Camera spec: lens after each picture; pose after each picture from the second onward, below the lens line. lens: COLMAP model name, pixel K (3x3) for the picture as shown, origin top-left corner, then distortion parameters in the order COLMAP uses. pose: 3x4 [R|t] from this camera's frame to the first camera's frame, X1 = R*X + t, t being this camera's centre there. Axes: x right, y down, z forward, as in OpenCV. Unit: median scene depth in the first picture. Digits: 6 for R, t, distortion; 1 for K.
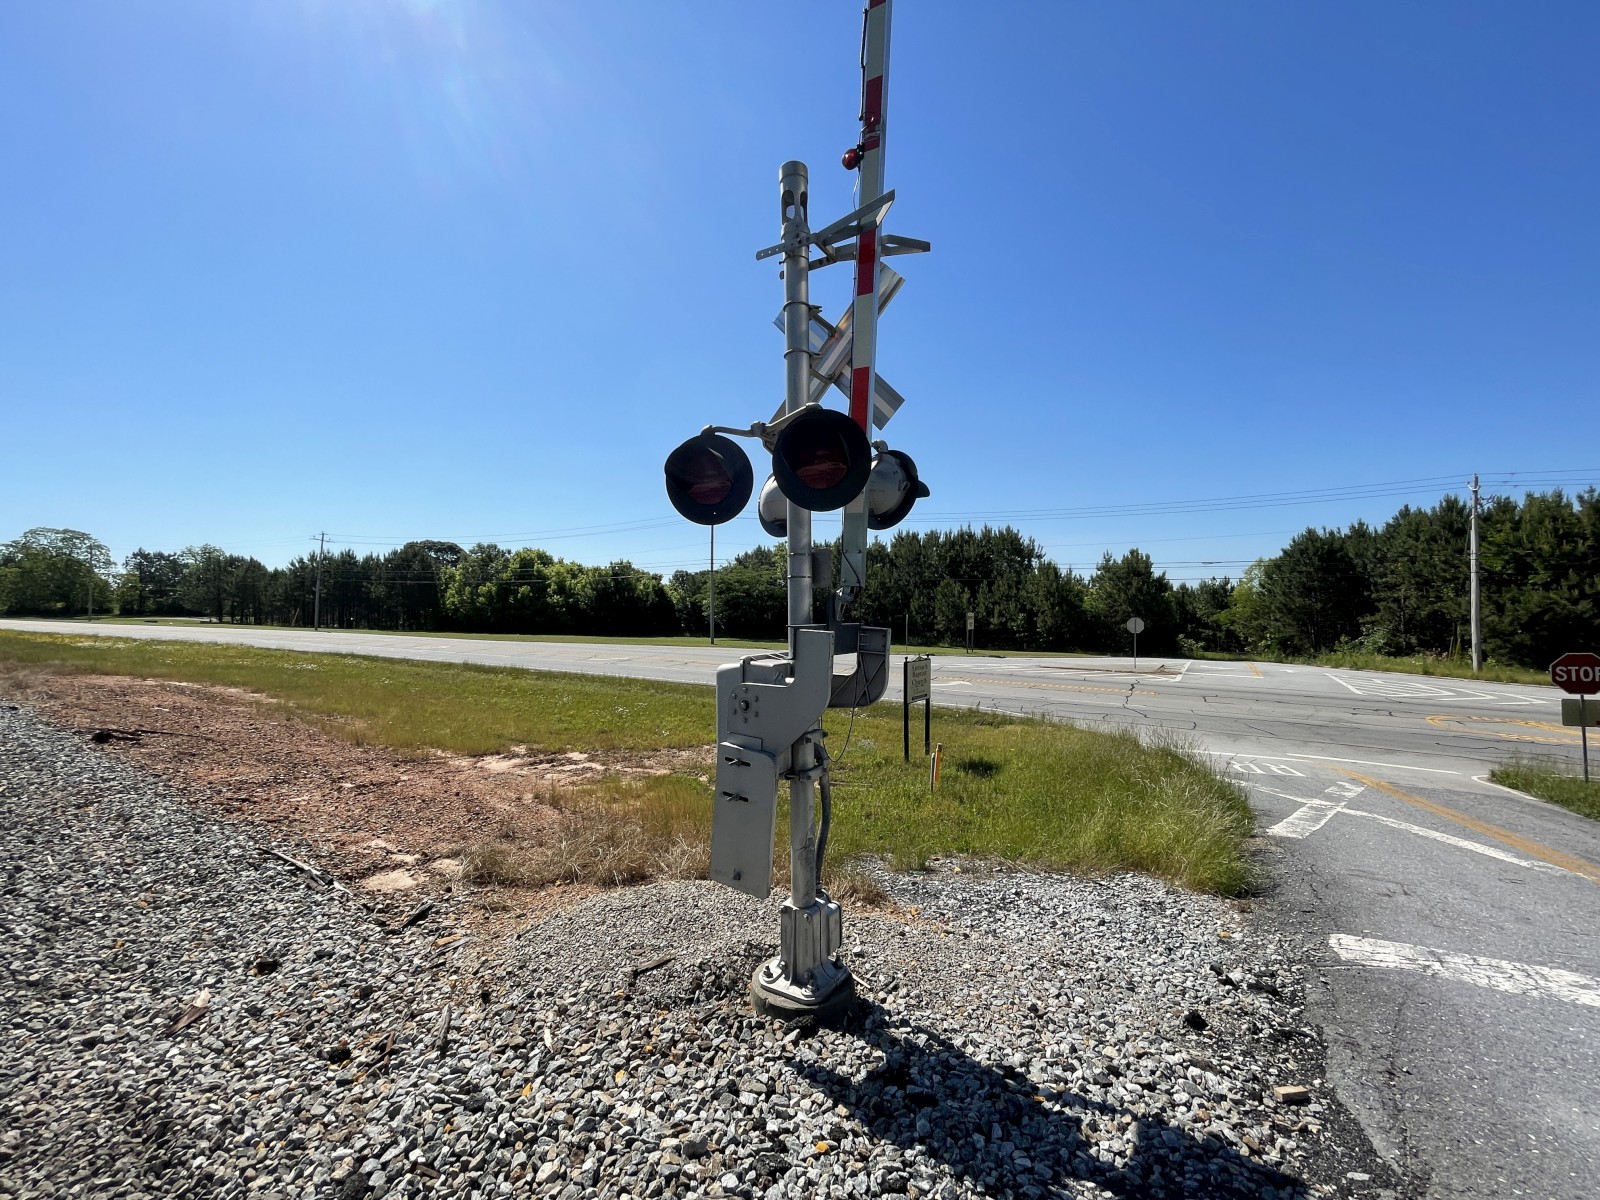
lens RADIAL K [[647.0, 0, 804.5], [0, 647.0, 600.4], [0, 0, 1]] dist [-0.003974, 0.000668]
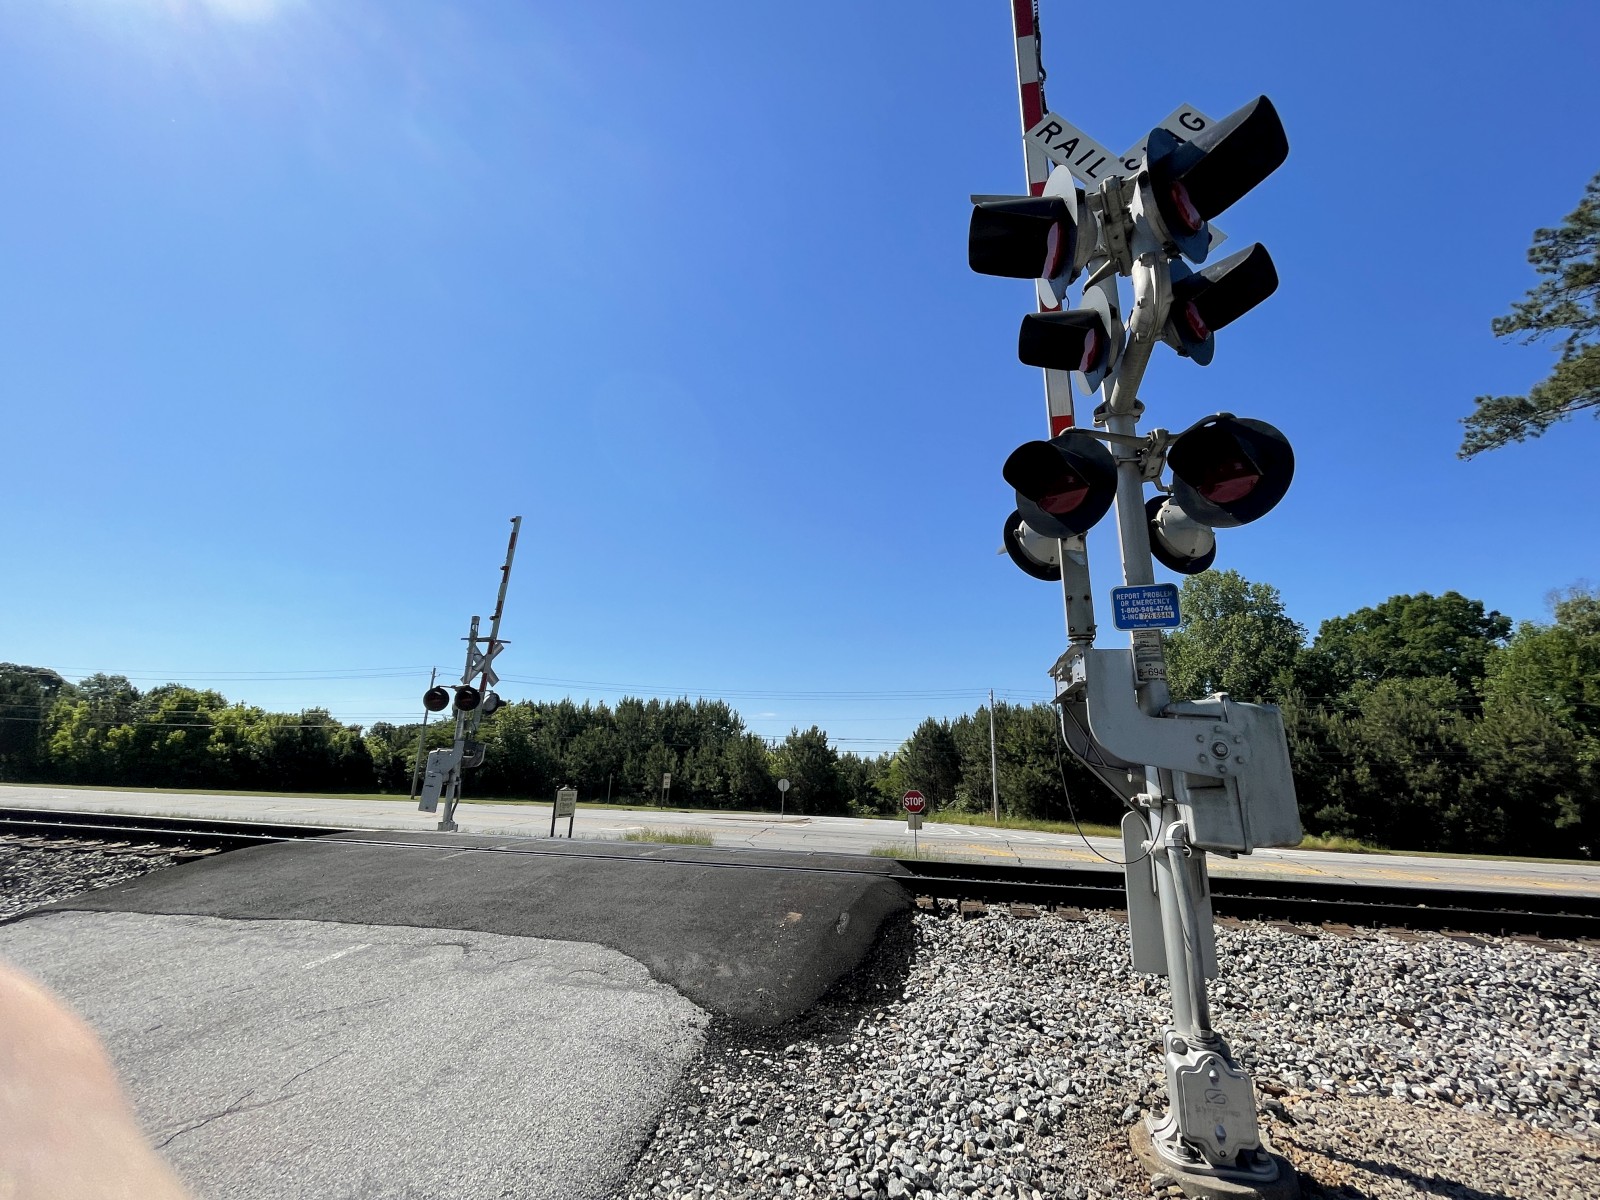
lens RADIAL K [[664.3, 0, 804.9], [0, 664.3, 599.6], [0, 0, 1]] dist [-0.002358, -0.000492]
pose [[0.929628, 0.120129, 0.348369, 0.118343], [-0.030066, 0.966946, -0.253202, 0.045944], [-0.367271, 0.224910, 0.902512, -0.939889]]
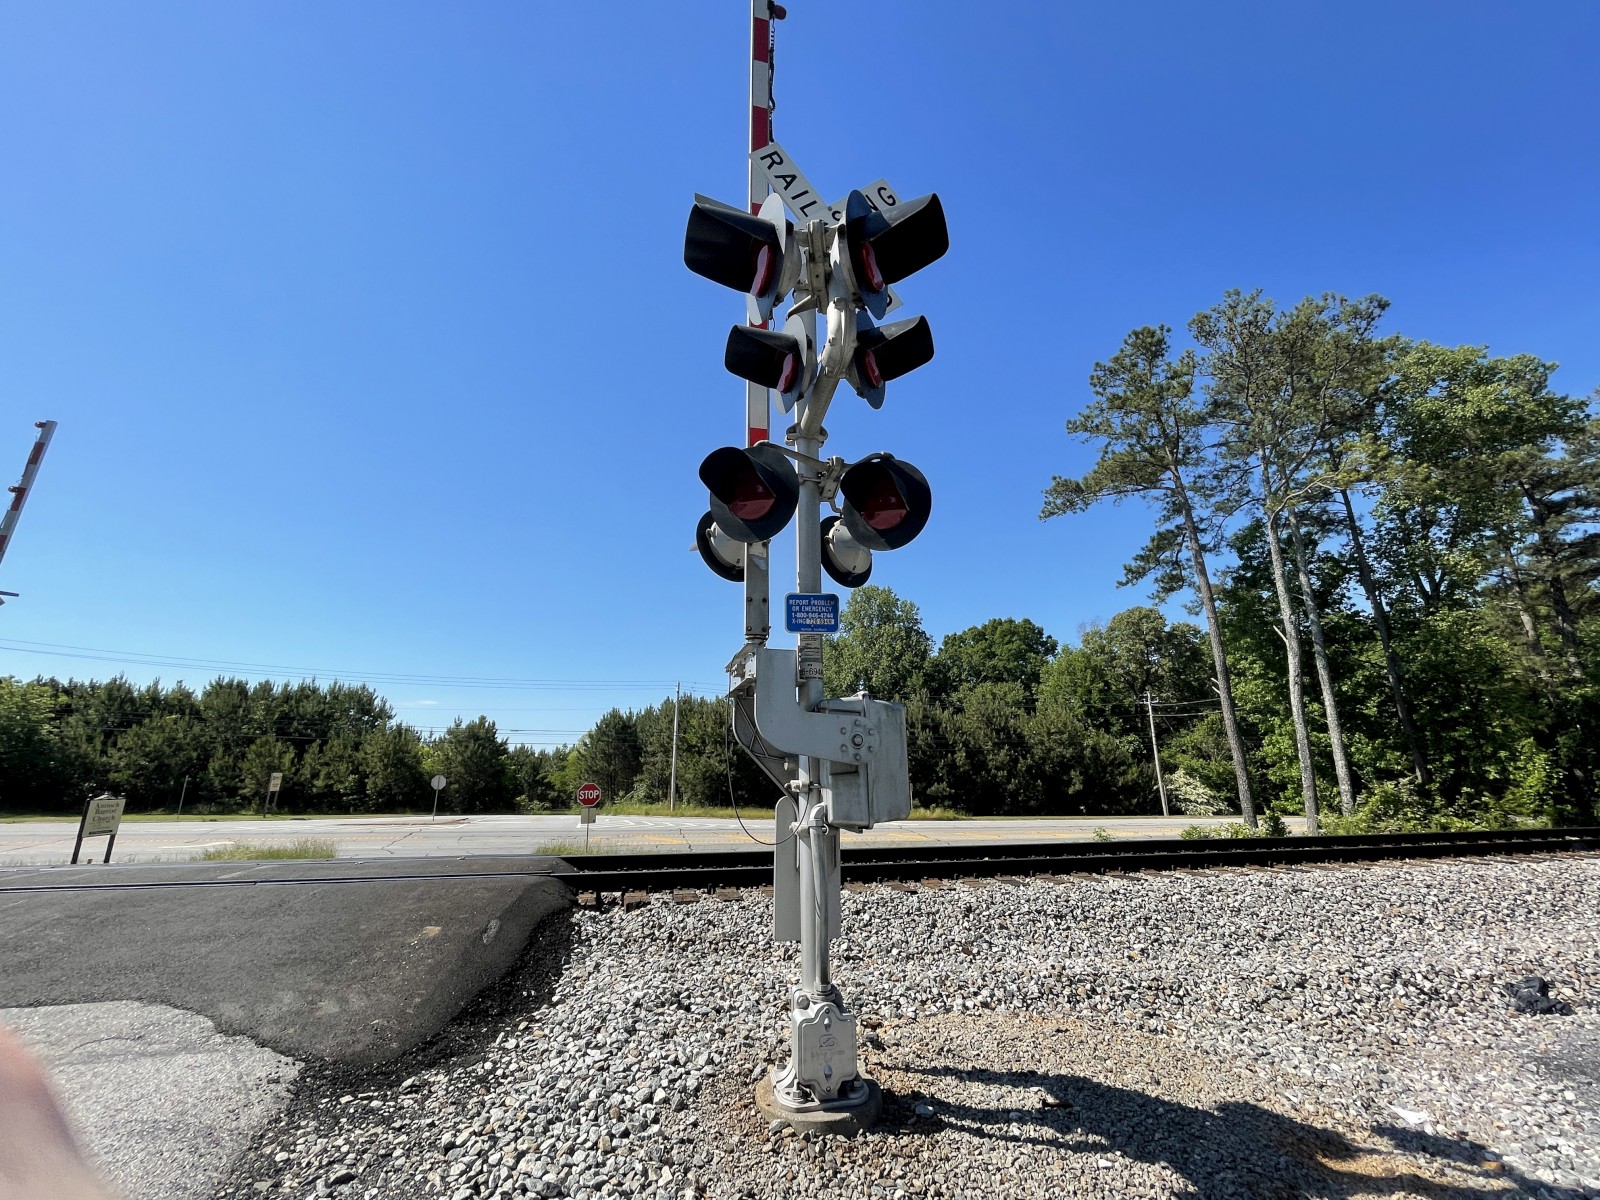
lens RADIAL K [[664.3, 0, 804.9], [0, 664.3, 599.6], [0, 0, 1]] dist [-0.002358, -0.000492]
pose [[0.671930, 0.186406, 0.716773, 0.121492], [-0.003656, 0.968631, -0.248478, 0.045380], [-0.740606, 0.164339, 0.651533, -0.941077]]
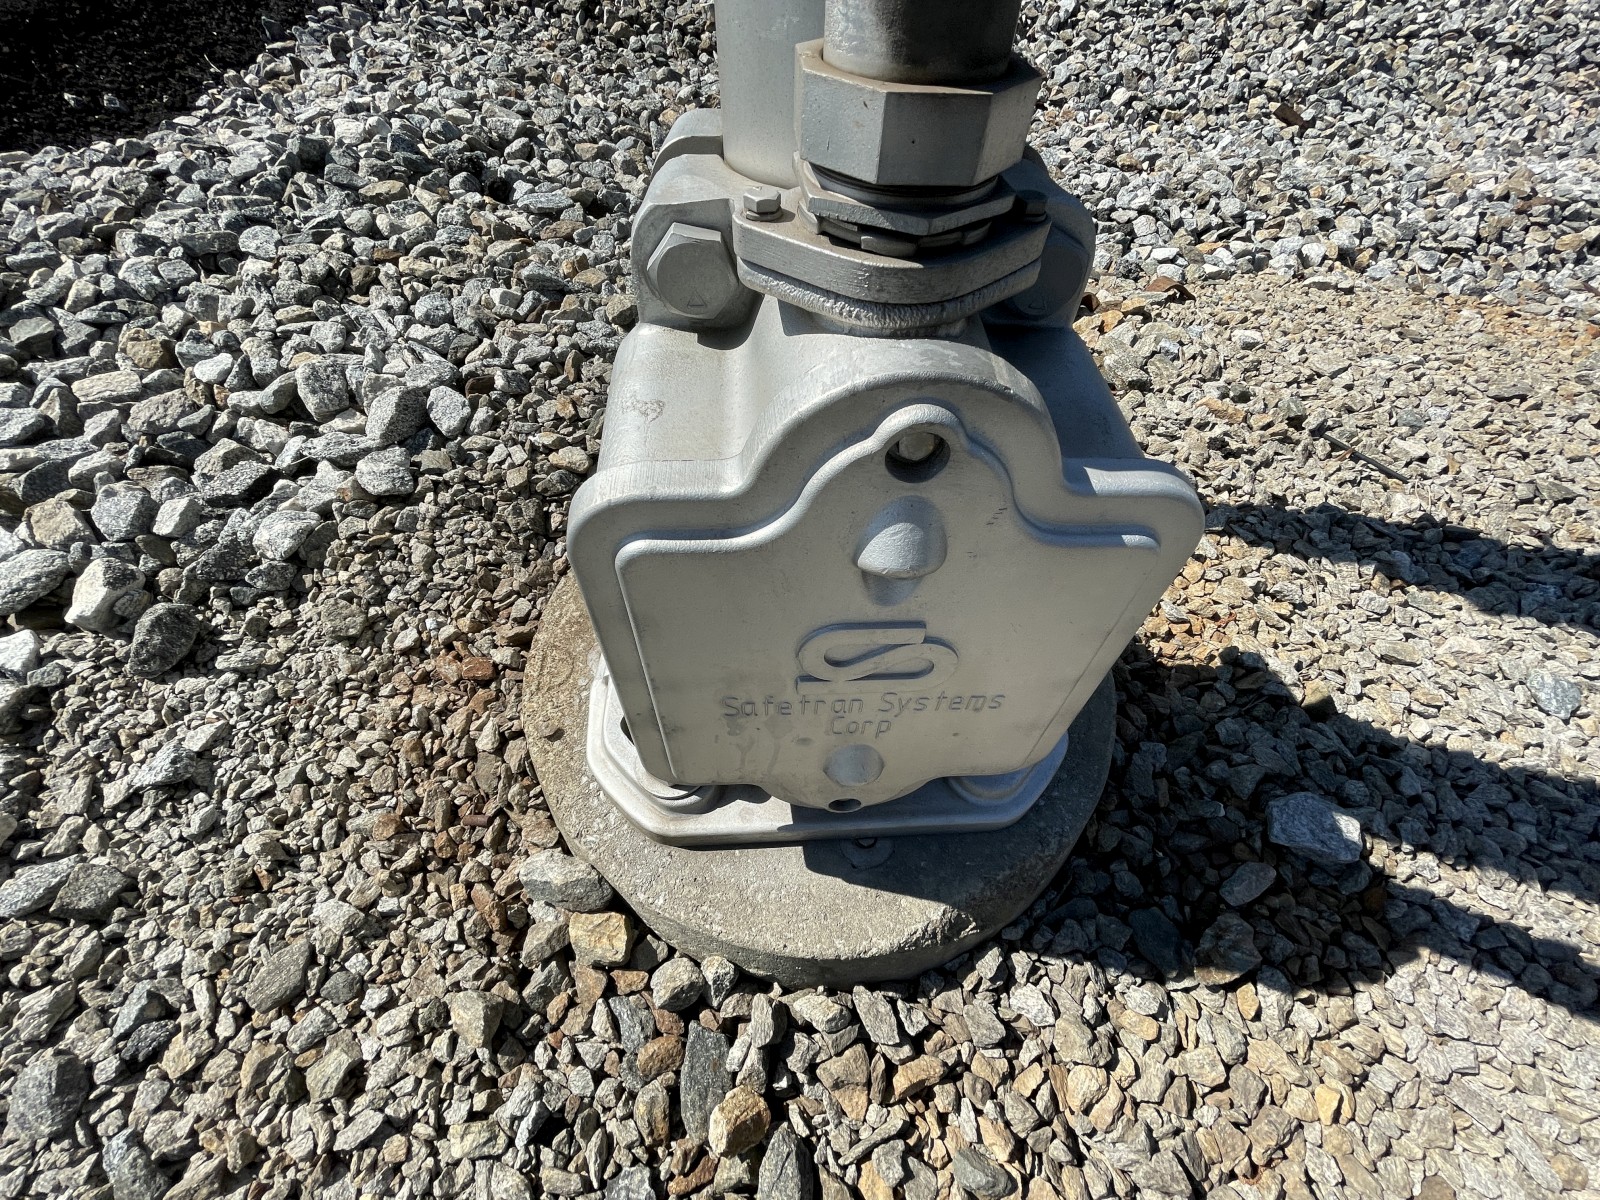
lens RADIAL K [[647.0, 0, 804.5], [0, 647.0, 600.4], [0, 0, 1]] dist [-0.003974, 0.000668]
pose [[0.780460, -0.457182, 0.426459, 0.293821], [-0.044533, 0.639726, 0.767312, 0.110814], [-0.623618, -0.617847, 0.478921, -0.793387]]
